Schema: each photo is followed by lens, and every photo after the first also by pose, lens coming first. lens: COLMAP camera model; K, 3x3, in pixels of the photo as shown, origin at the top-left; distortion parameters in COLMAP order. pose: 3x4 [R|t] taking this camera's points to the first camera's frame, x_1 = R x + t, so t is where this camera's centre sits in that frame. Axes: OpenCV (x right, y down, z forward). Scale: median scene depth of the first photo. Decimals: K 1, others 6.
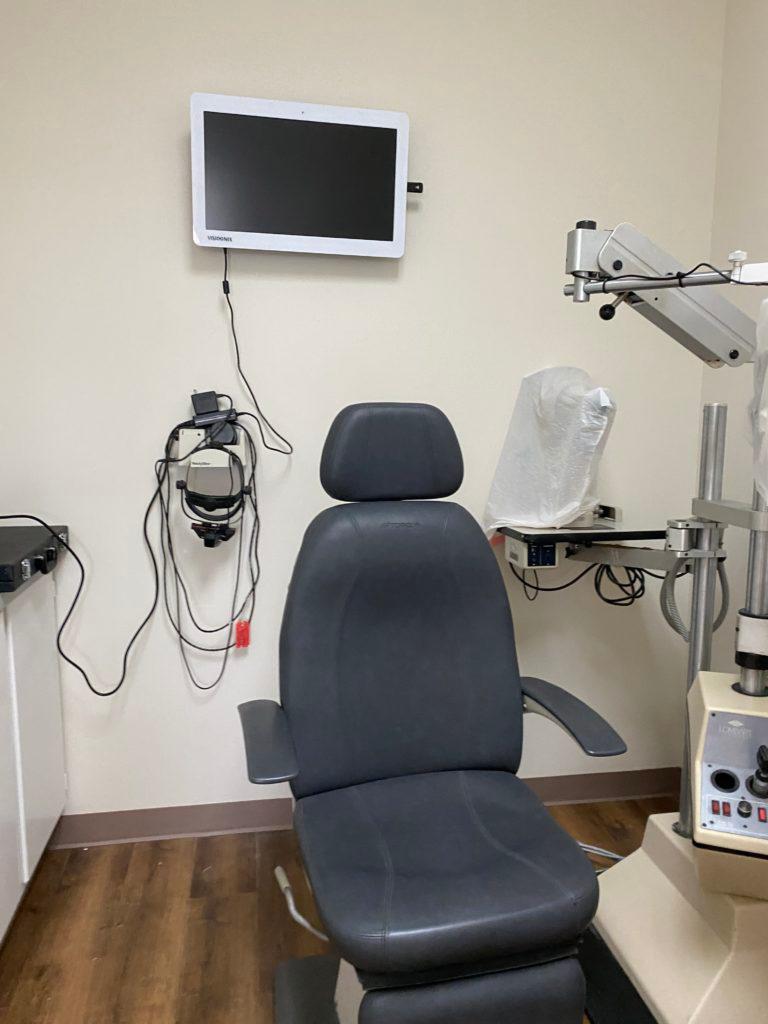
lens RADIAL K [[812.6, 0, 384.0], [0, 812.6, 512.0], [0, 0, 1]] dist [0.103120, -0.176986]
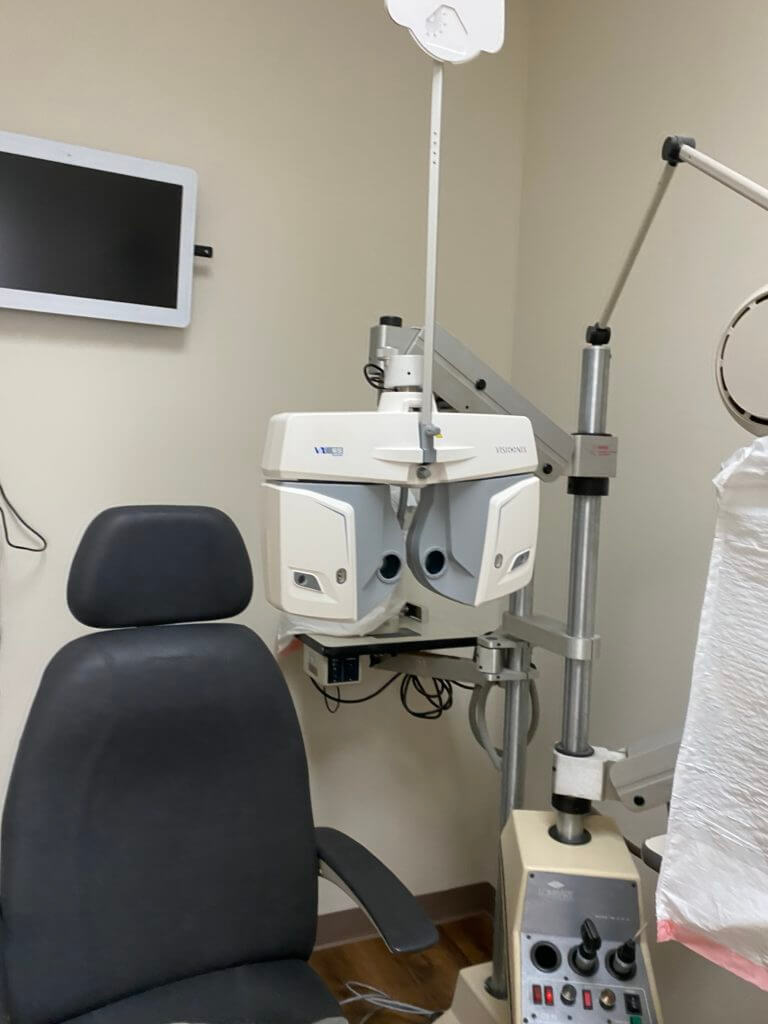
lens RADIAL K [[812.6, 0, 384.0], [0, 812.6, 512.0], [0, 0, 1]] dist [0.103120, -0.176986]
pose [[0.972539, 0.014851, 0.232265, 0.031762], [0.000144, 0.997924, -0.064410, -0.070168], [-0.232740, 0.062675, 0.970517, 0.136664]]
